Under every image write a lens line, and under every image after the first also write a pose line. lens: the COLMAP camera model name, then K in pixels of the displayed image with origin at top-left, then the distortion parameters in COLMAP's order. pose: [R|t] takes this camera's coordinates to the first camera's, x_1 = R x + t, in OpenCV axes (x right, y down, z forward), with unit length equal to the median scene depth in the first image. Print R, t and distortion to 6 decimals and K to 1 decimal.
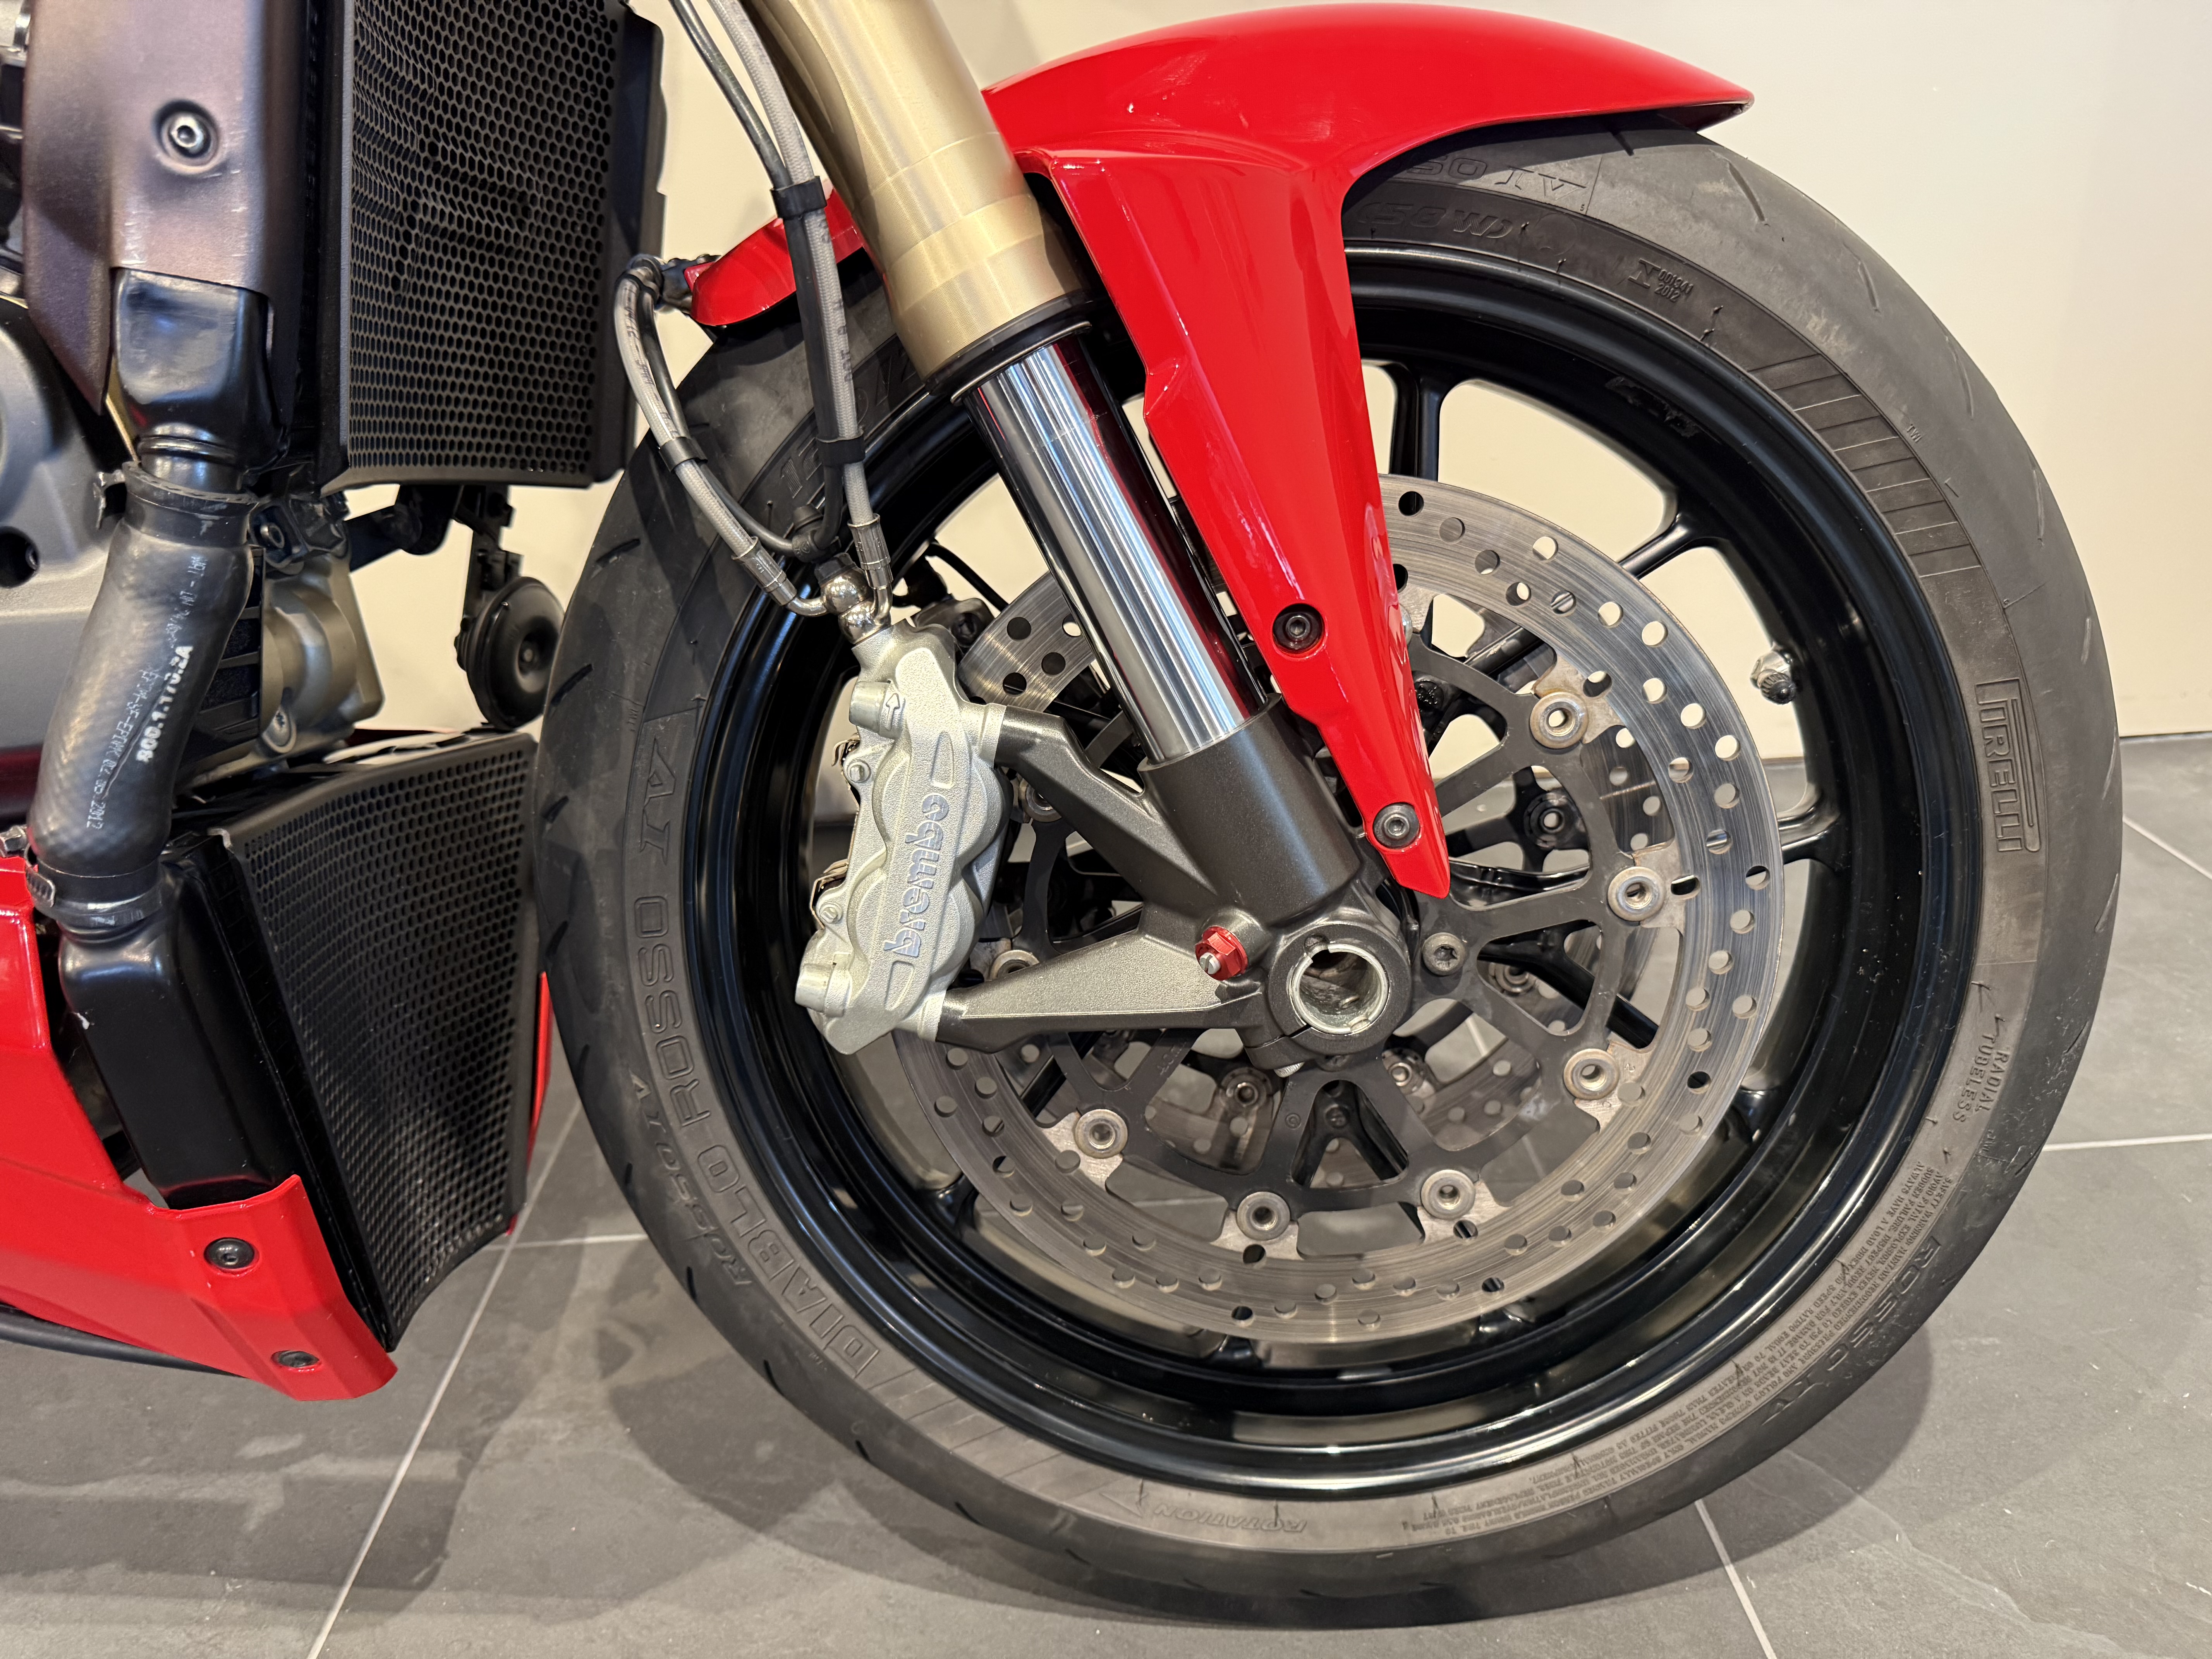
lens RADIAL K [[1626.0, 0, 1110.7], [0, 1626.0, 858.1], [0, 0, 1]] dist [0.060777, -0.082717]
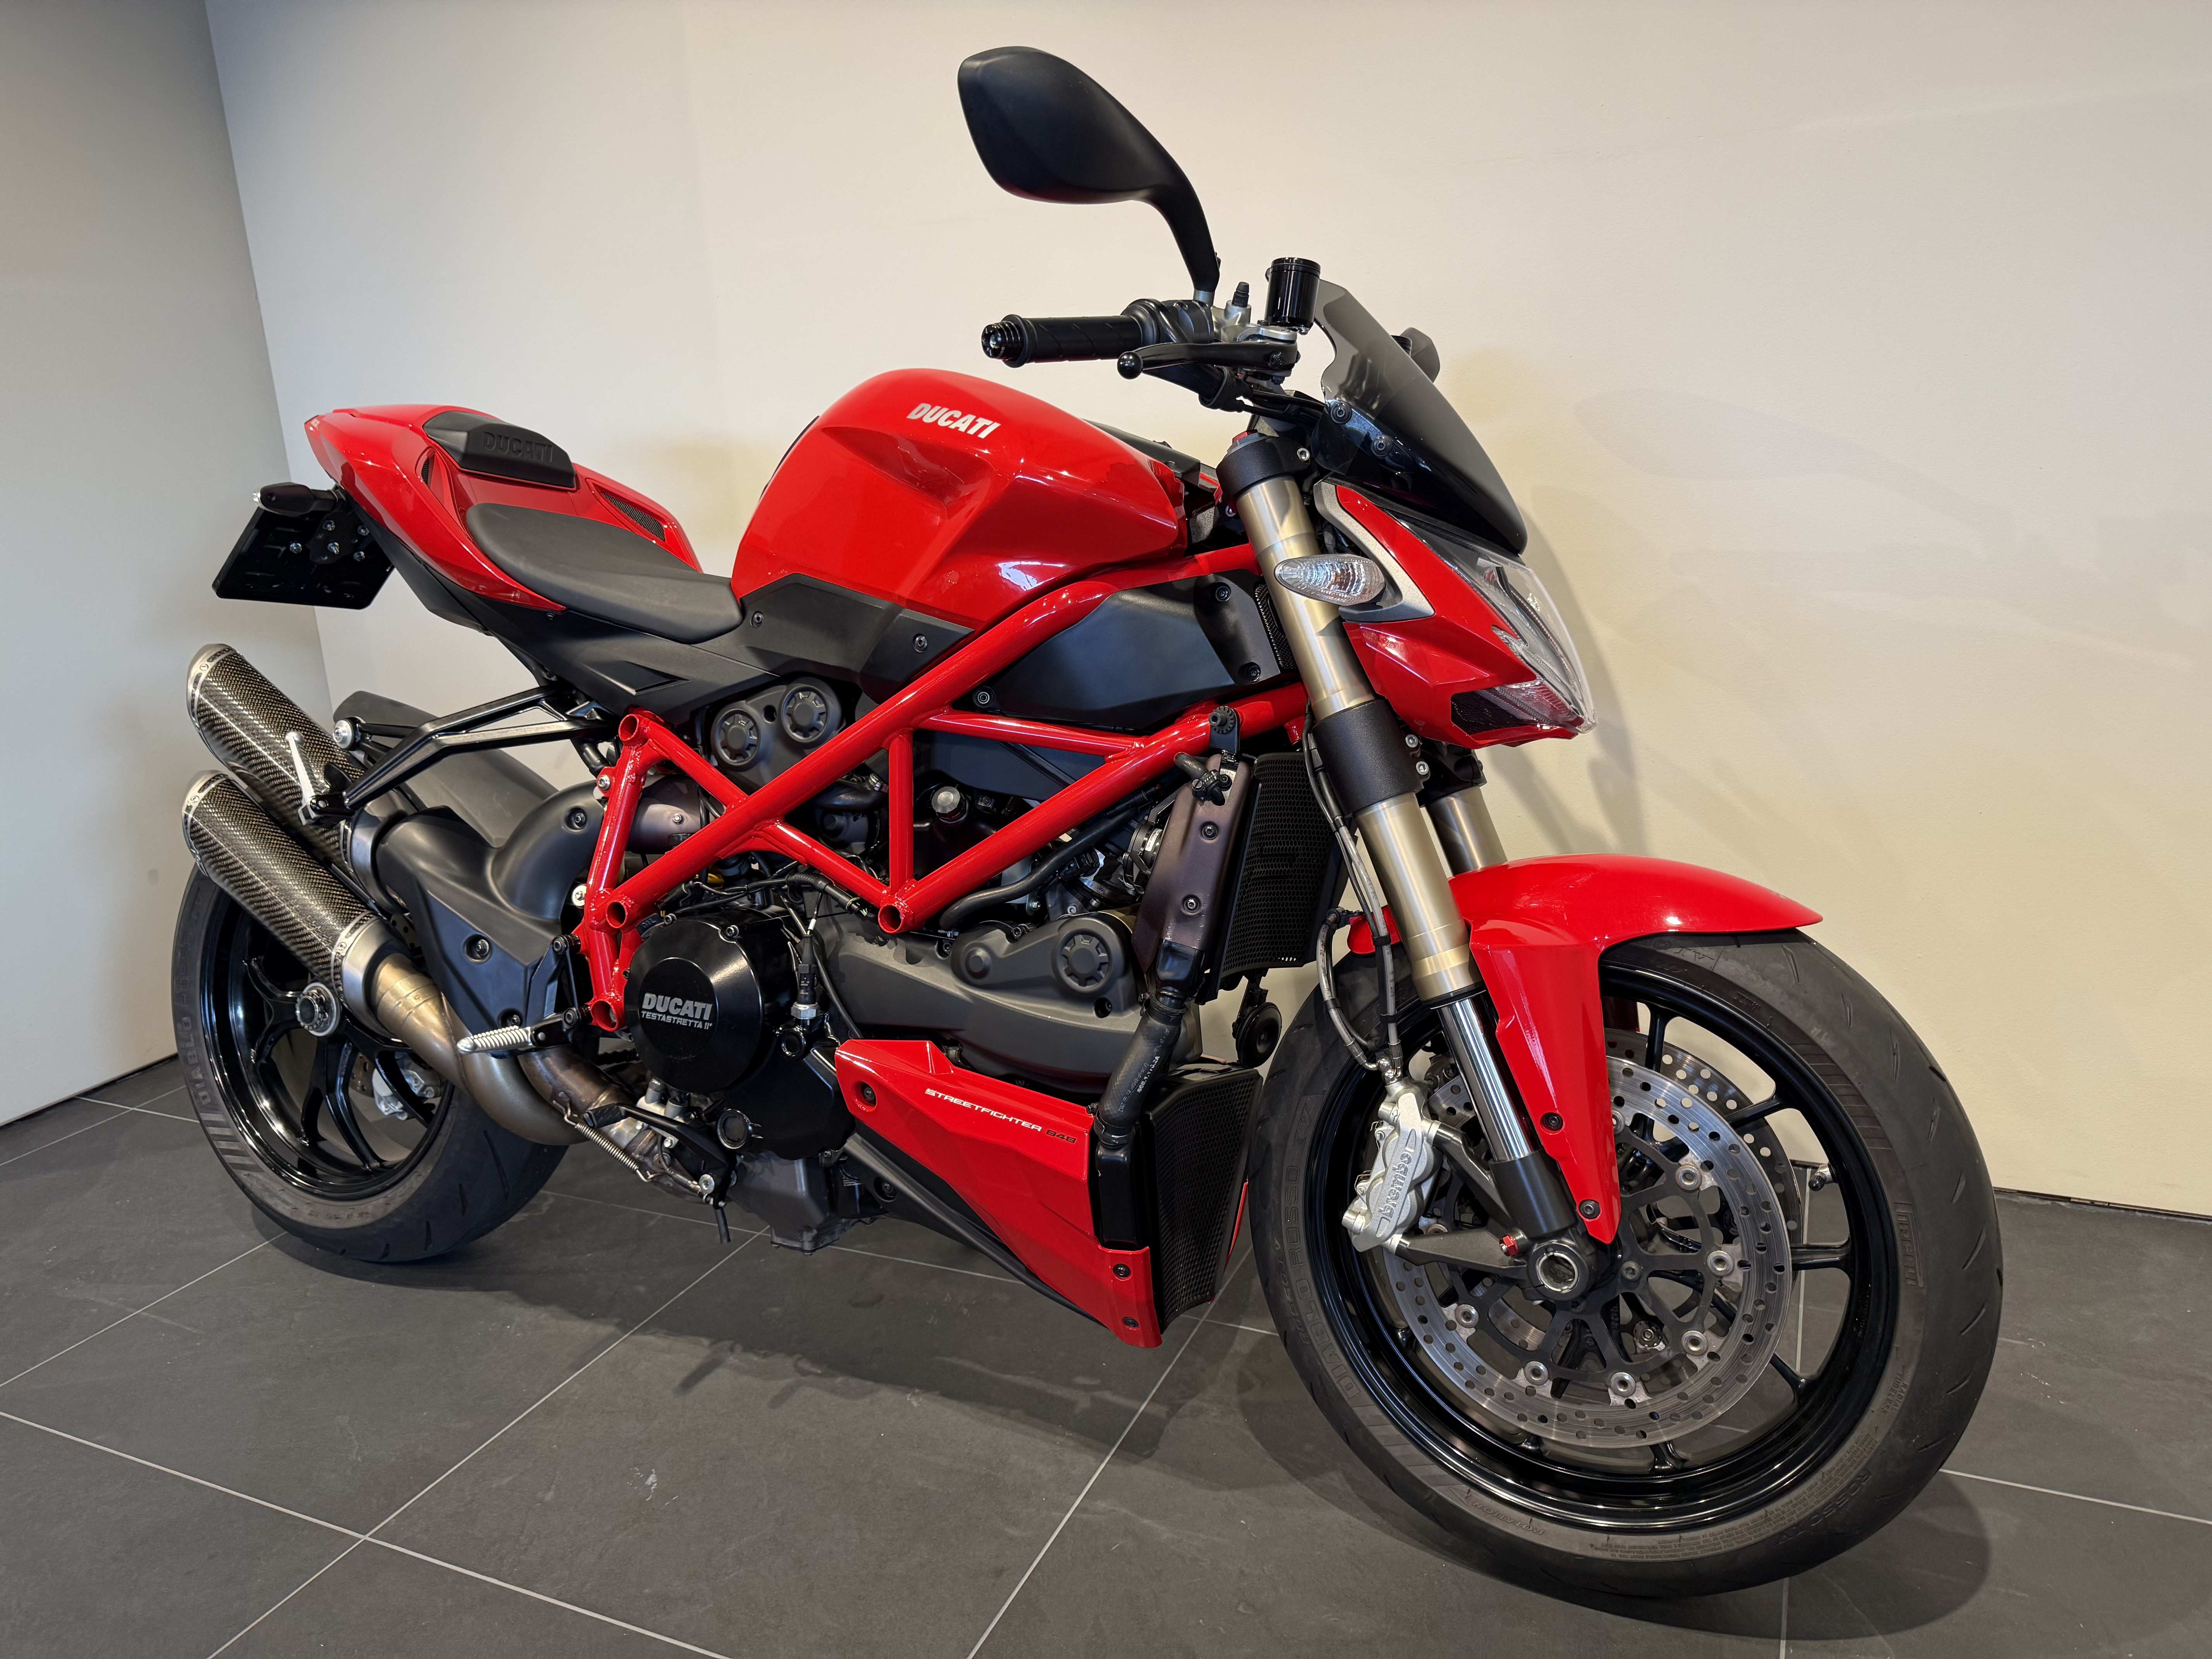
lens RADIAL K [[1559.1, 0, 1106.0], [0, 1559.1, 829.5], [0, 0, 1]] dist [0.100471, -0.144646]
pose [[0.897922, 0.117444, -0.424197, 0.402680], [-0.181295, 0.976881, -0.113295, -0.153134], [0.401084, 0.178635, 0.898455, -1.313636]]
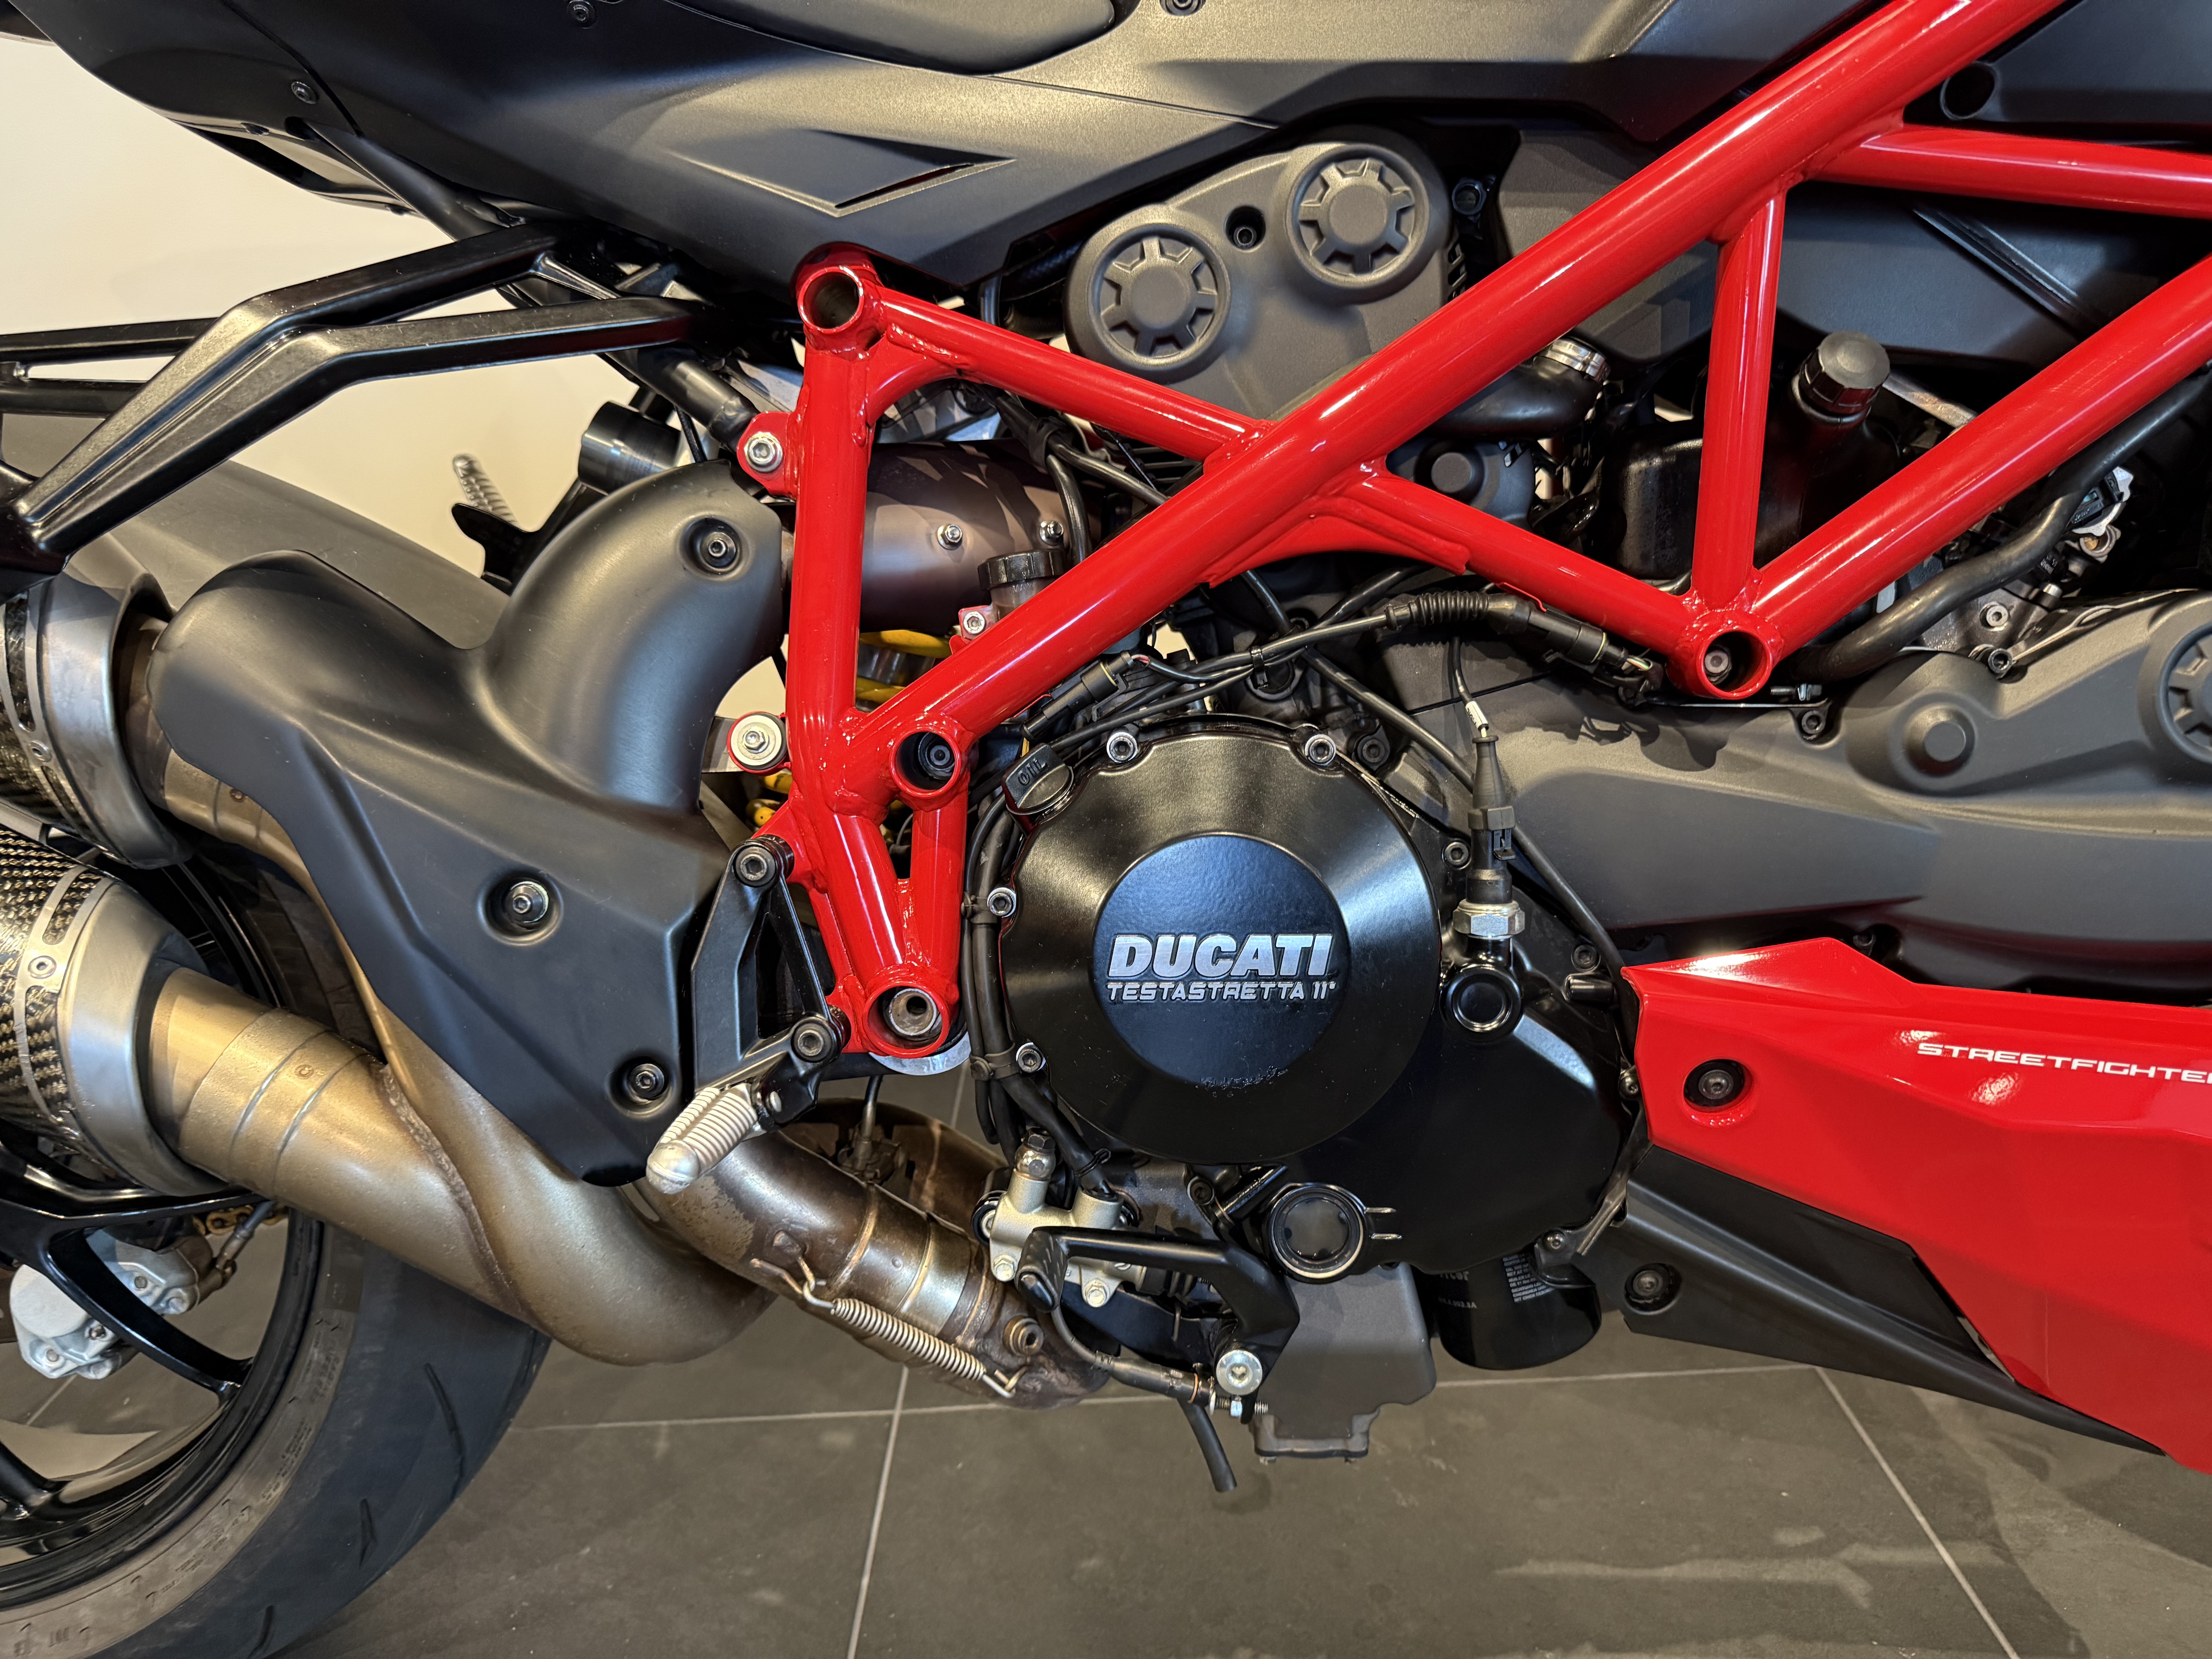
lens RADIAL K [[1626.0, 0, 1110.7], [0, 1626.0, 858.1], [0, 0, 1]] dist [0.060777, -0.082717]
pose [[0.999532, 0.006273, -0.029925, -1.320712], [-0.009258, 0.994874, -0.100696, 0.008690], [0.029140, 0.100926, 0.994467, -0.280237]]
